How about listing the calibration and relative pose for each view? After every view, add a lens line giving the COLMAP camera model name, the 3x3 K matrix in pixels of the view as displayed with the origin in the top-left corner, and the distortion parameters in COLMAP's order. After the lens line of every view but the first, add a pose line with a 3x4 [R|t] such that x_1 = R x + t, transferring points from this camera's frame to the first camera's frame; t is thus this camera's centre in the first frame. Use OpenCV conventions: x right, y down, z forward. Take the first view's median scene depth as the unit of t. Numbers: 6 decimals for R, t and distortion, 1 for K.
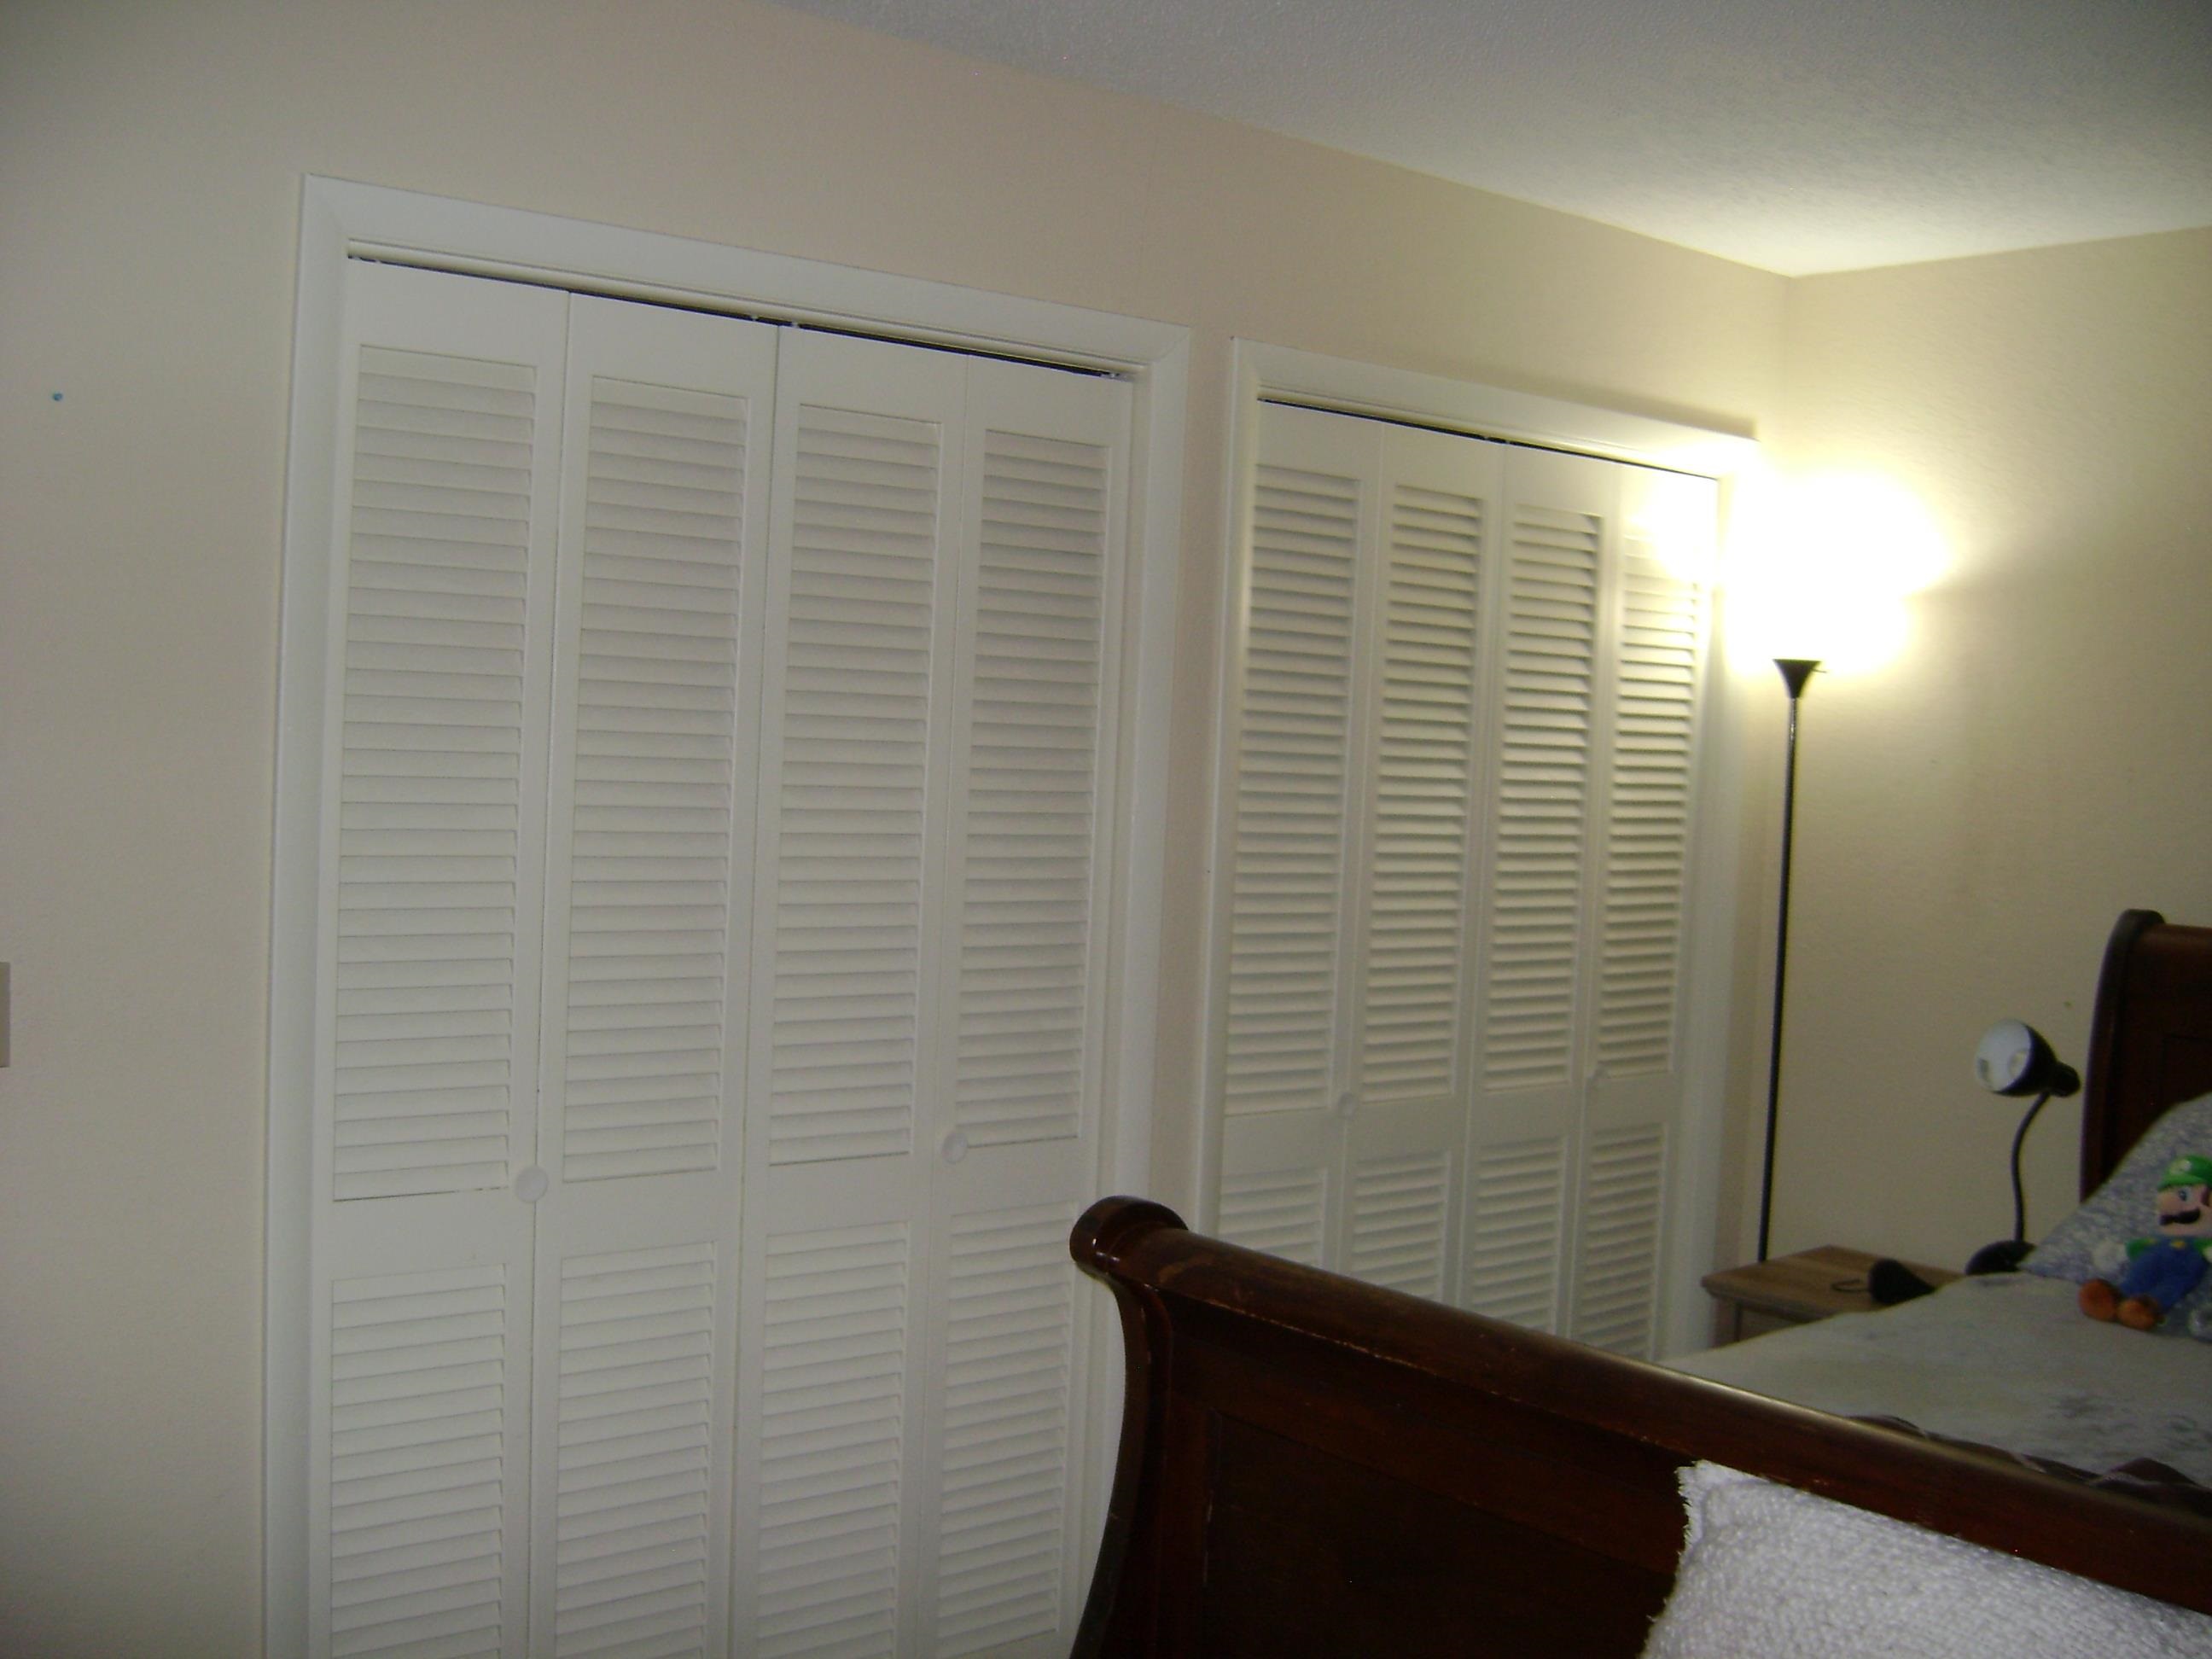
lens RADIAL K [[2315.0, 0, 1095.7], [0, 2315.0, 827.9], [0, 0, 1]] dist [-0.153070, 0.107311]
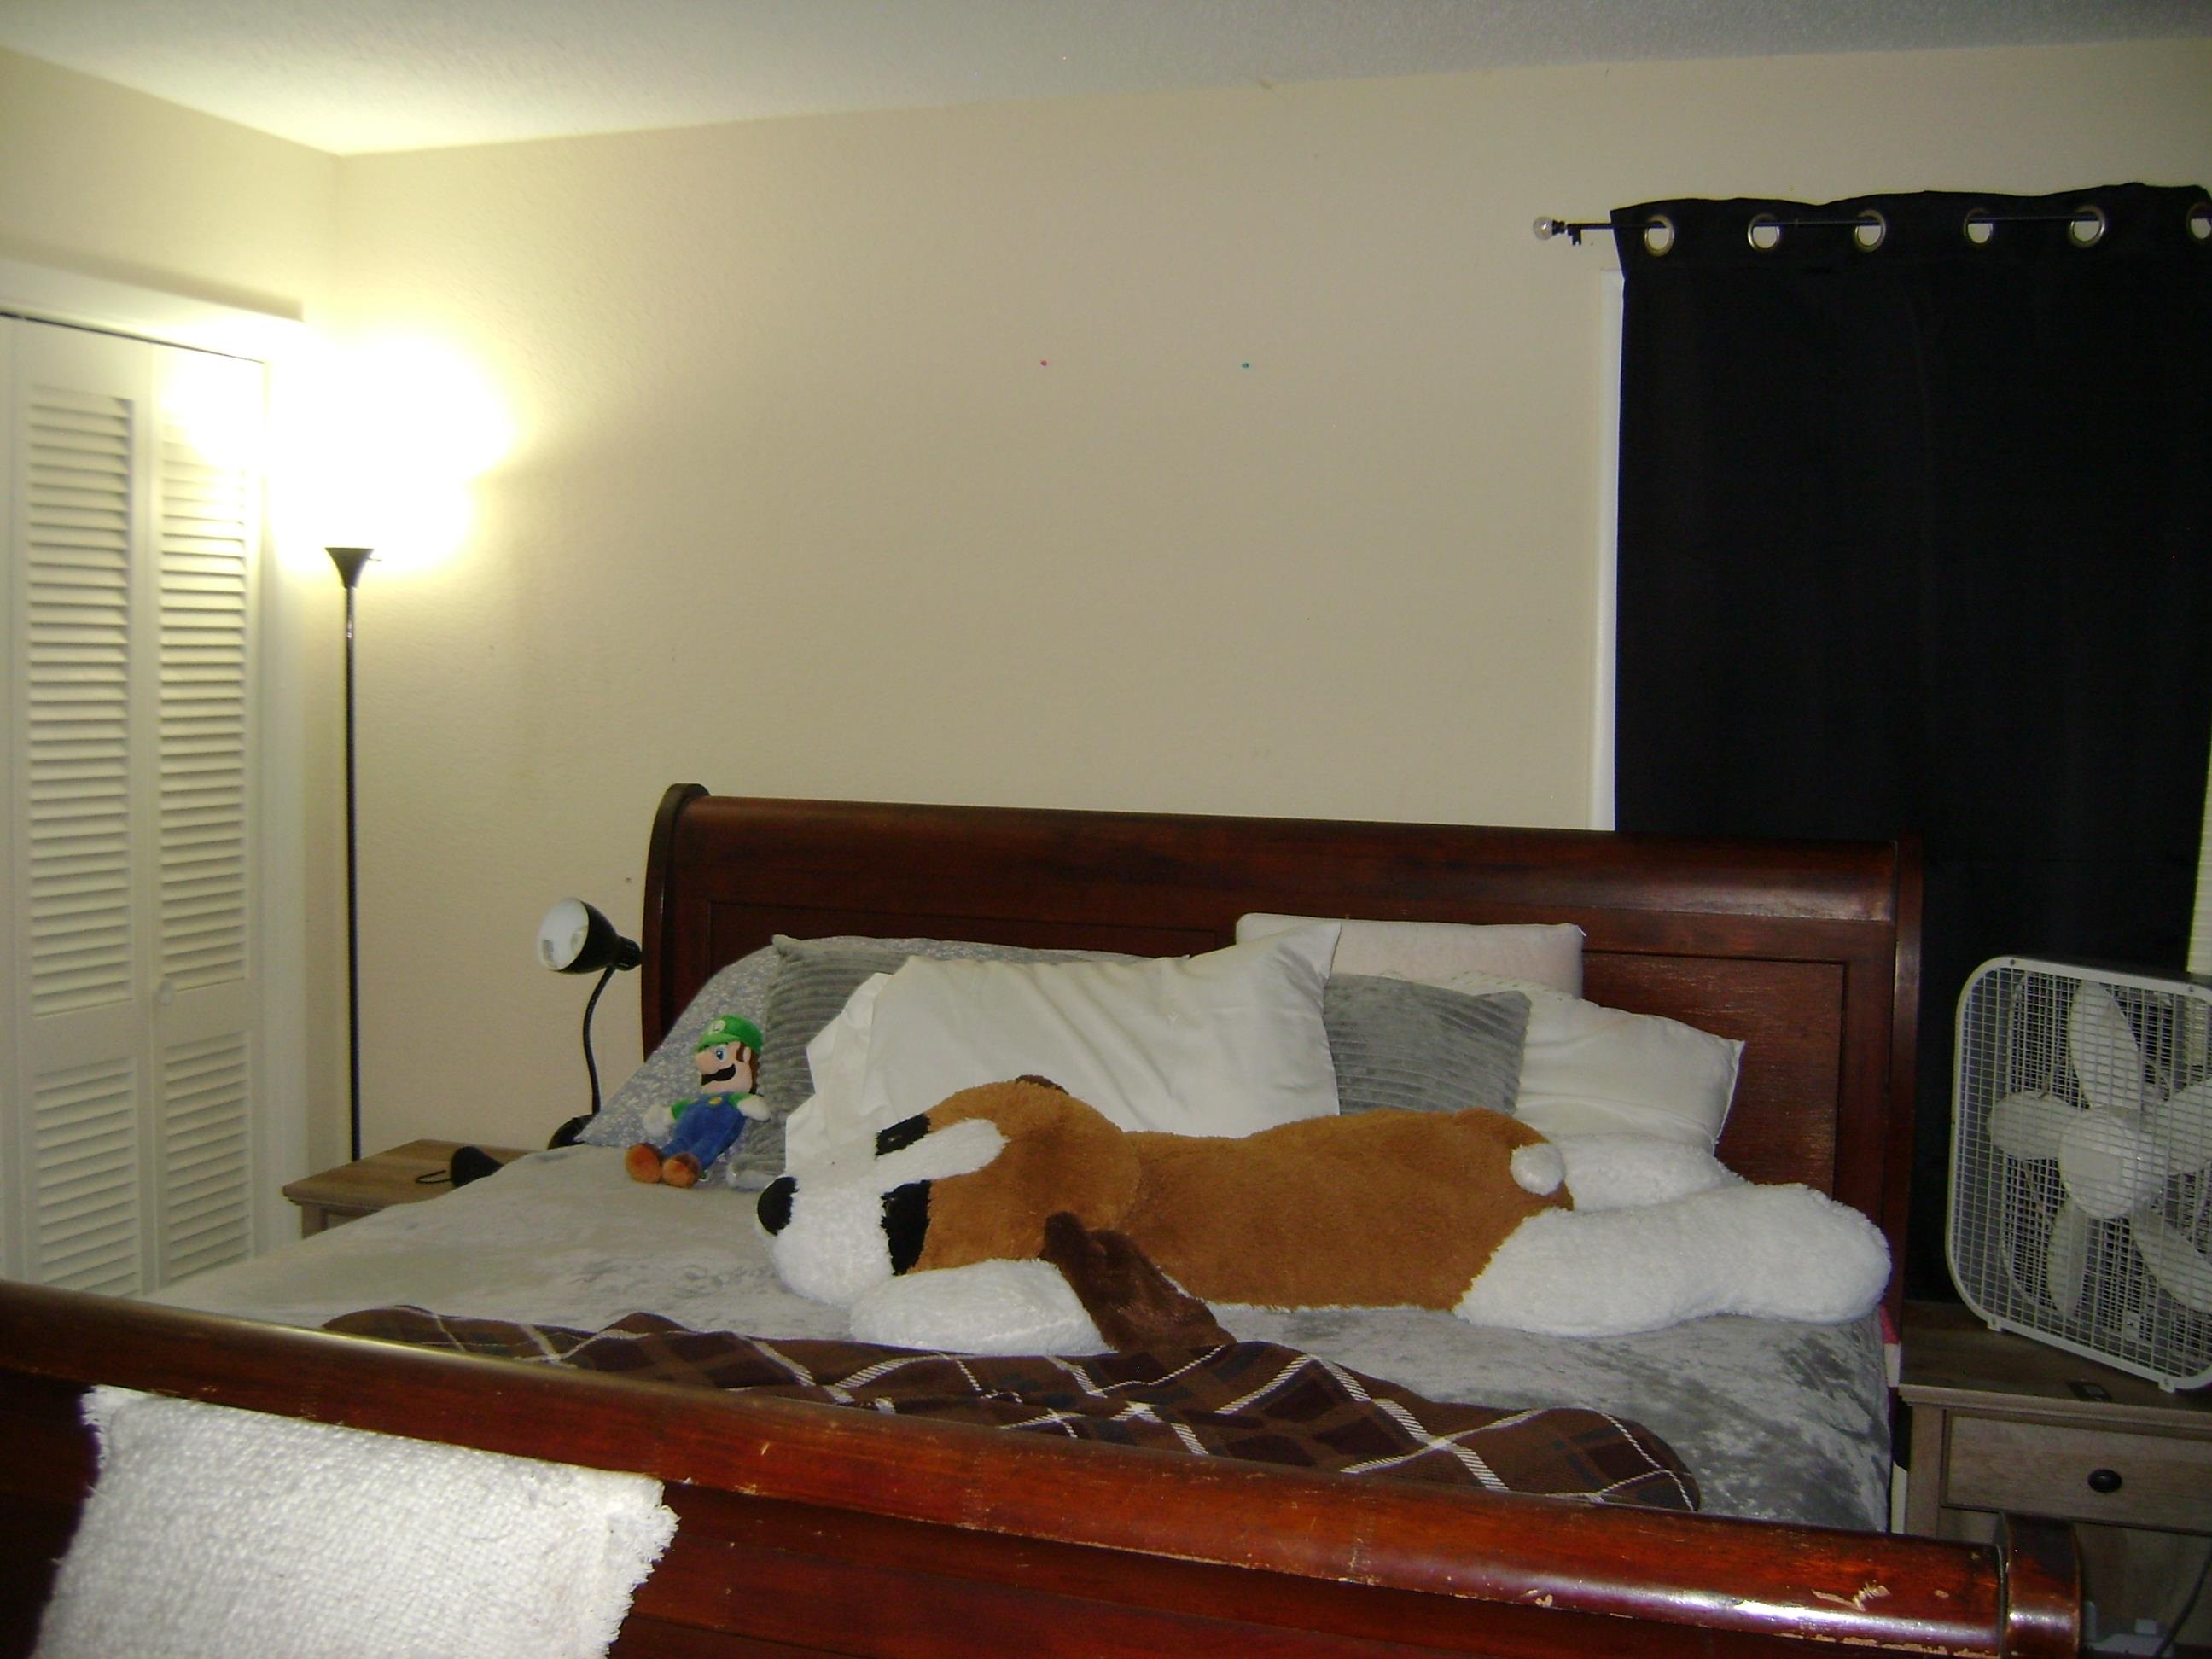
lens RADIAL K [[2315.0, 0, 1095.7], [0, 2315.0, 827.9], [0, 0, 1]] dist [-0.153070, 0.107311]
pose [[0.849493, -0.063481, 0.523767, 0.098721], [0.041248, 0.997688, 0.054020, 0.010639], [-0.525985, -0.024285, 0.850147, -0.000262]]
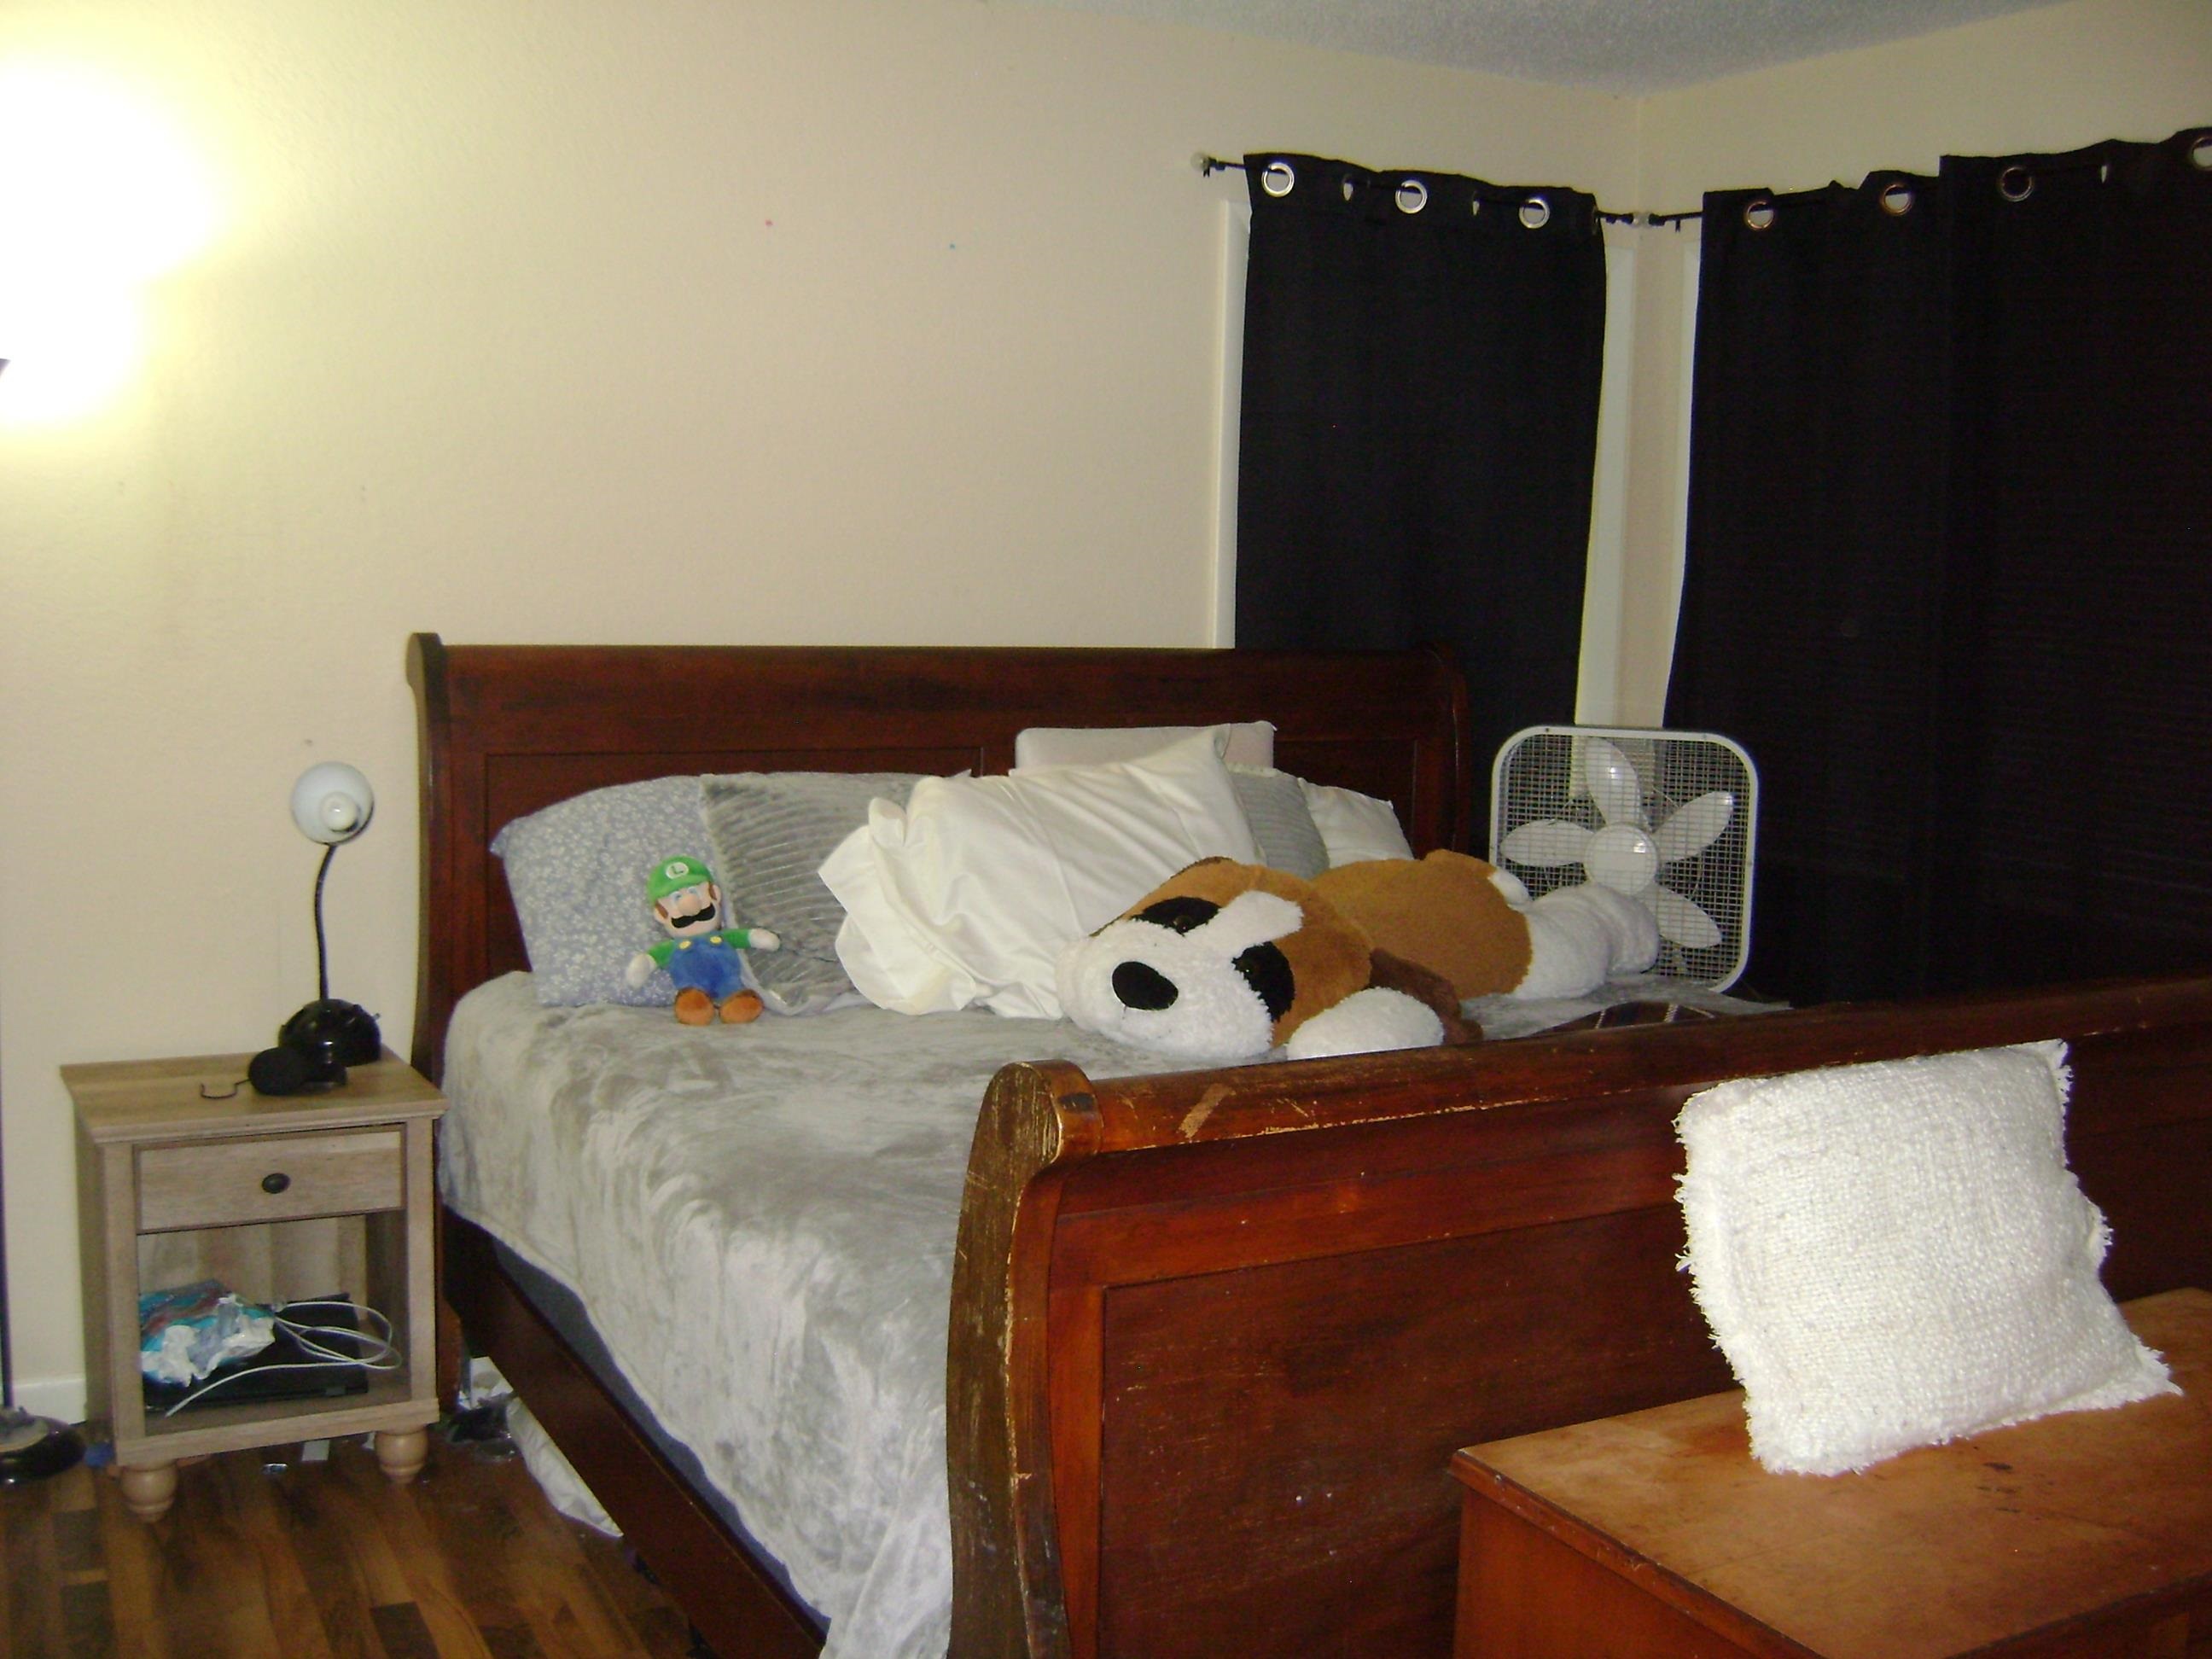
lens RADIAL K [[2315.0, 0, 1095.7], [0, 2315.0, 827.9], [0, 0, 1]] dist [-0.153070, 0.107311]
pose [[0.197865, -0.147942, 0.969001, -0.632647], [0.026196, 0.988990, 0.145644, -0.023075], [-0.979879, -0.003434, 0.199563, 0.739528]]
